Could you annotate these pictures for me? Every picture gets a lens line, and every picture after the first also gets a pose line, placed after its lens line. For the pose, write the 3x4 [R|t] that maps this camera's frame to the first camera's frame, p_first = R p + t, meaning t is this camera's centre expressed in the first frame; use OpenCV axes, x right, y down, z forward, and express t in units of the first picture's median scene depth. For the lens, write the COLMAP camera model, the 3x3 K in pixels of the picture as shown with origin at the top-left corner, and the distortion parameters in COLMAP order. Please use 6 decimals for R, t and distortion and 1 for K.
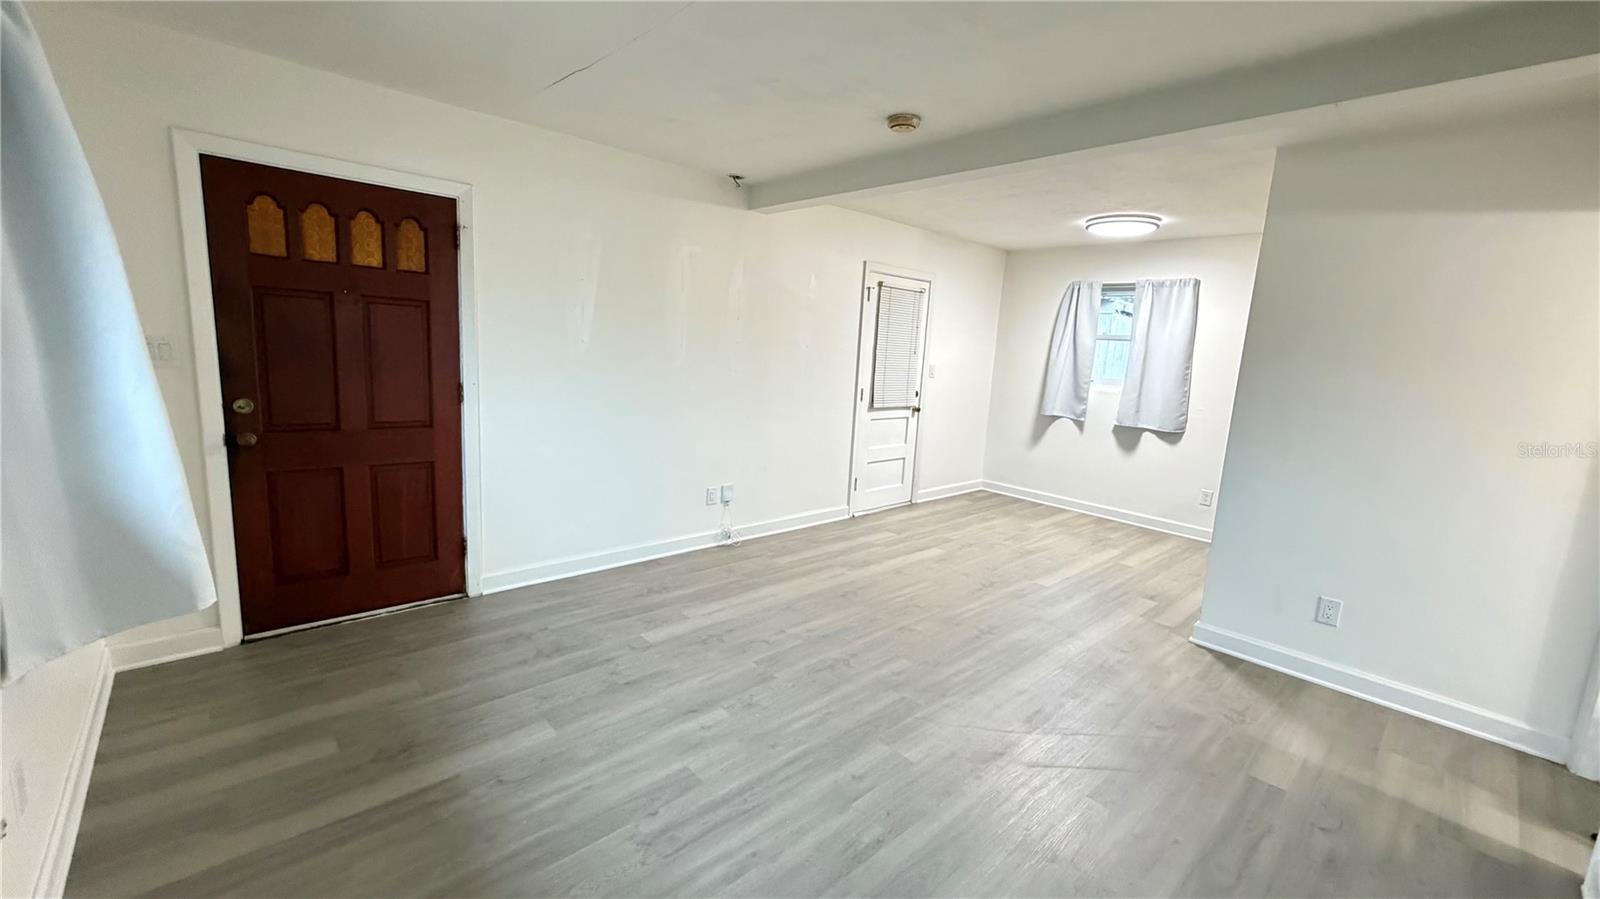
lens RADIAL K [[641.0, 0, 806.8], [0, 641.0, 447.6], [0, 0, 1]] dist [0.001314, 0.000293]
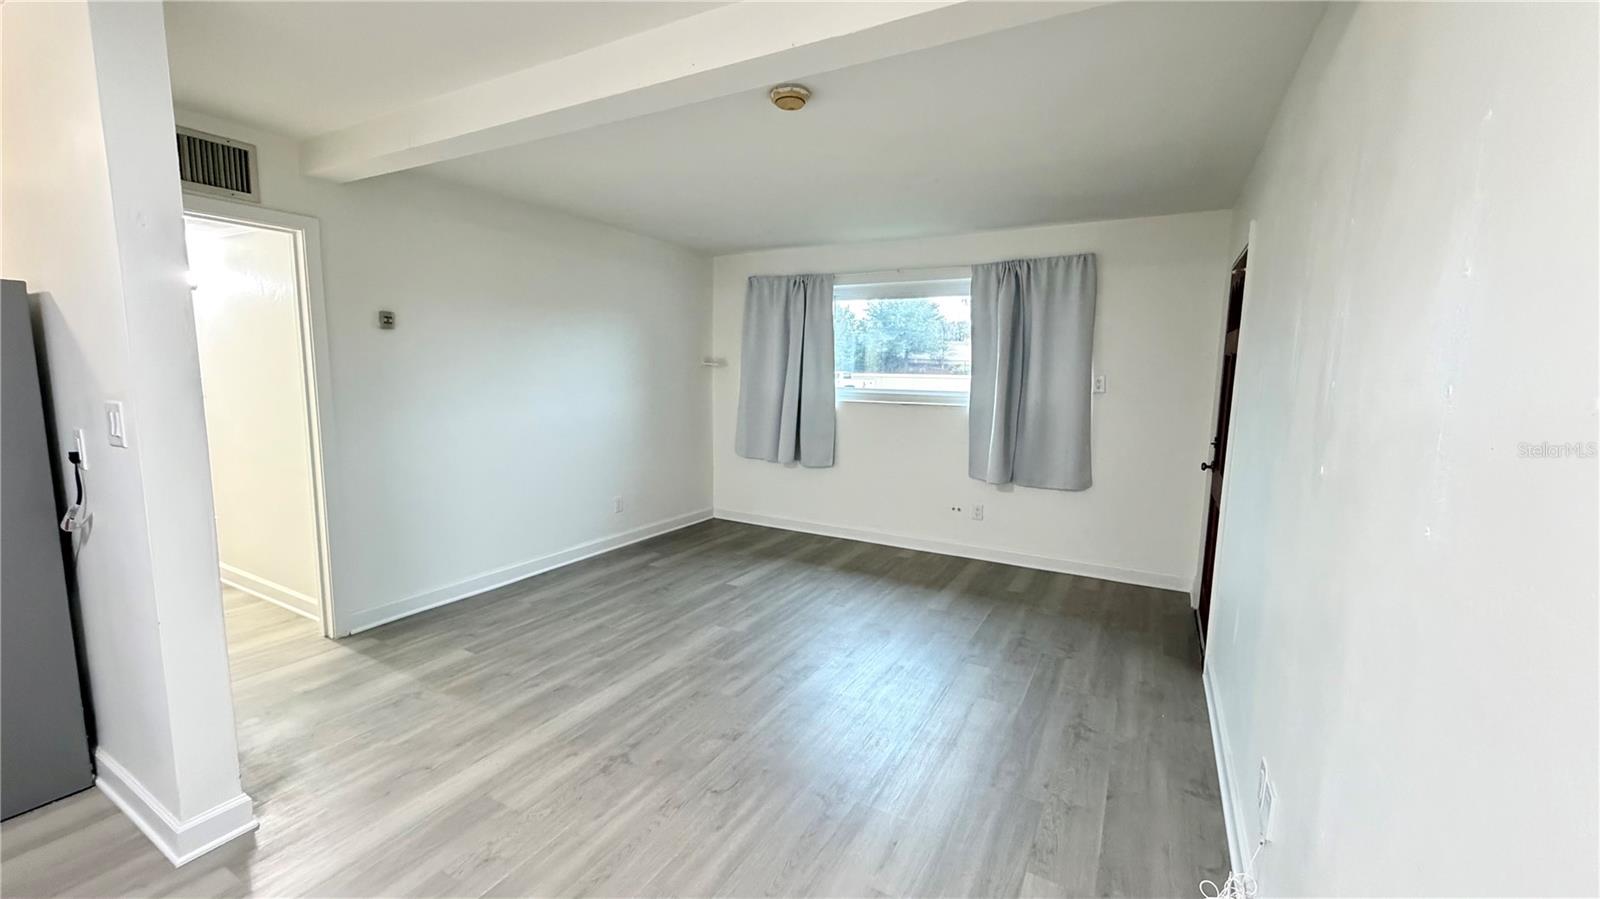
lens RADIAL K [[641.0, 0, 795.2], [0, 641.0, 452.9], [0, 0, 1]] dist [0.001314, 0.000293]
pose [[-0.952582, -0.029650, -0.302835, 0.323839], [-0.114809, 0.956702, 0.267469, -0.249515], [0.281792, 0.289555, -0.914741, 1.628060]]
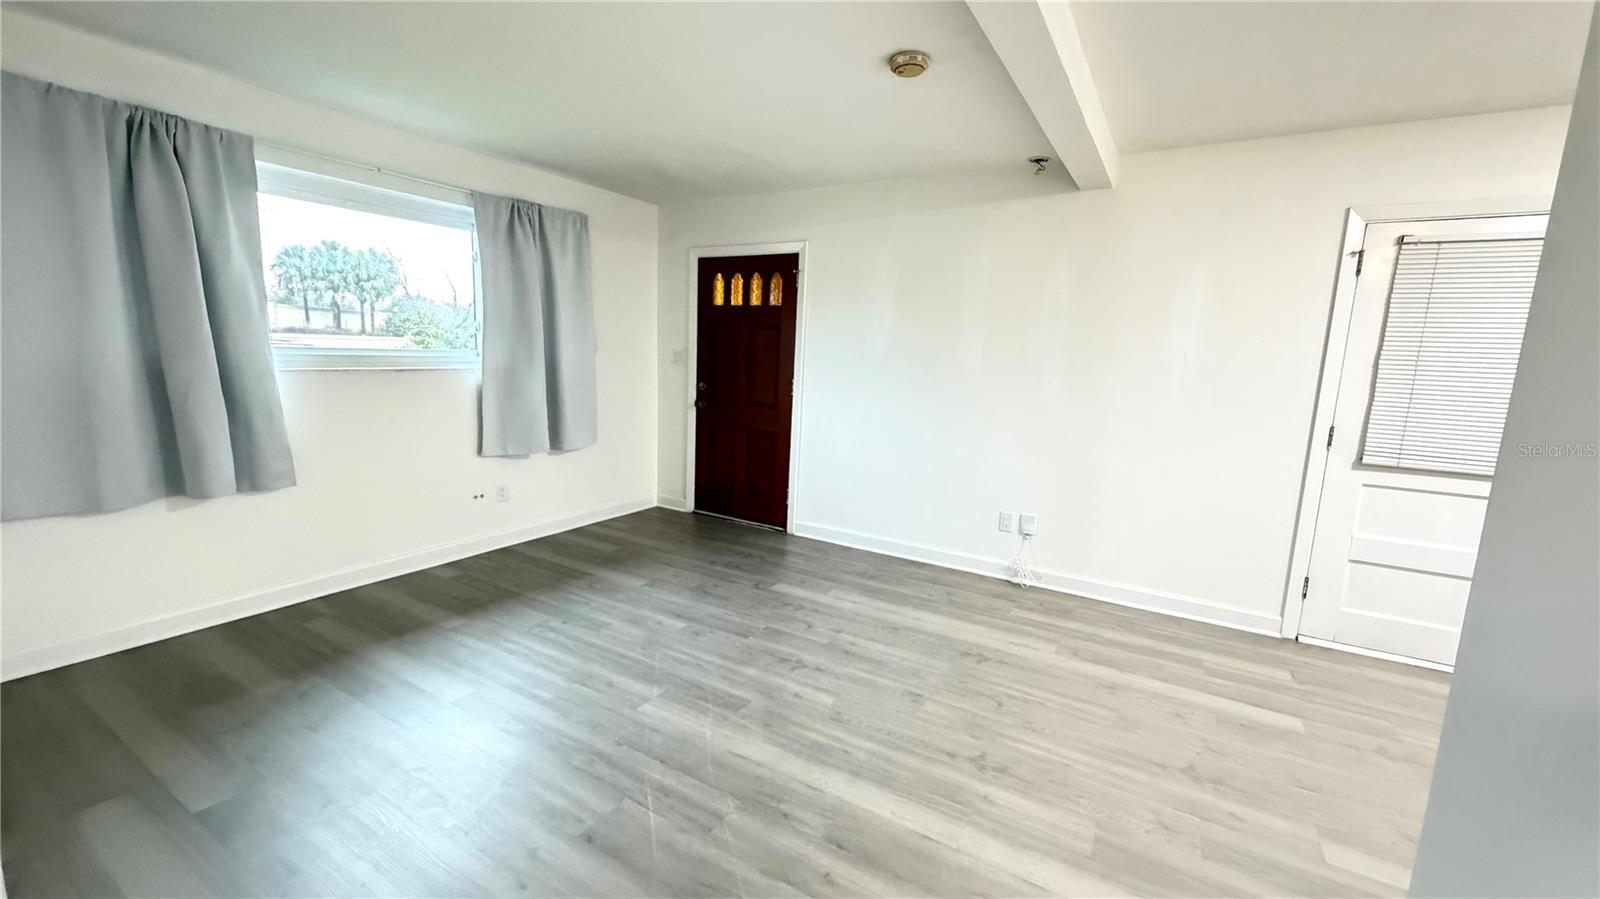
lens RADIAL K [[641.0, 0, 788.4], [0, 641.0, 456.1], [0, 0, 1]] dist [0.001314, 0.000293]
pose [[0.269999, 0.112126, -0.956310, 0.825242], [-0.178419, 0.981822, 0.064744, -0.025022], [0.946186, 0.153143, 0.285097, 0.594971]]
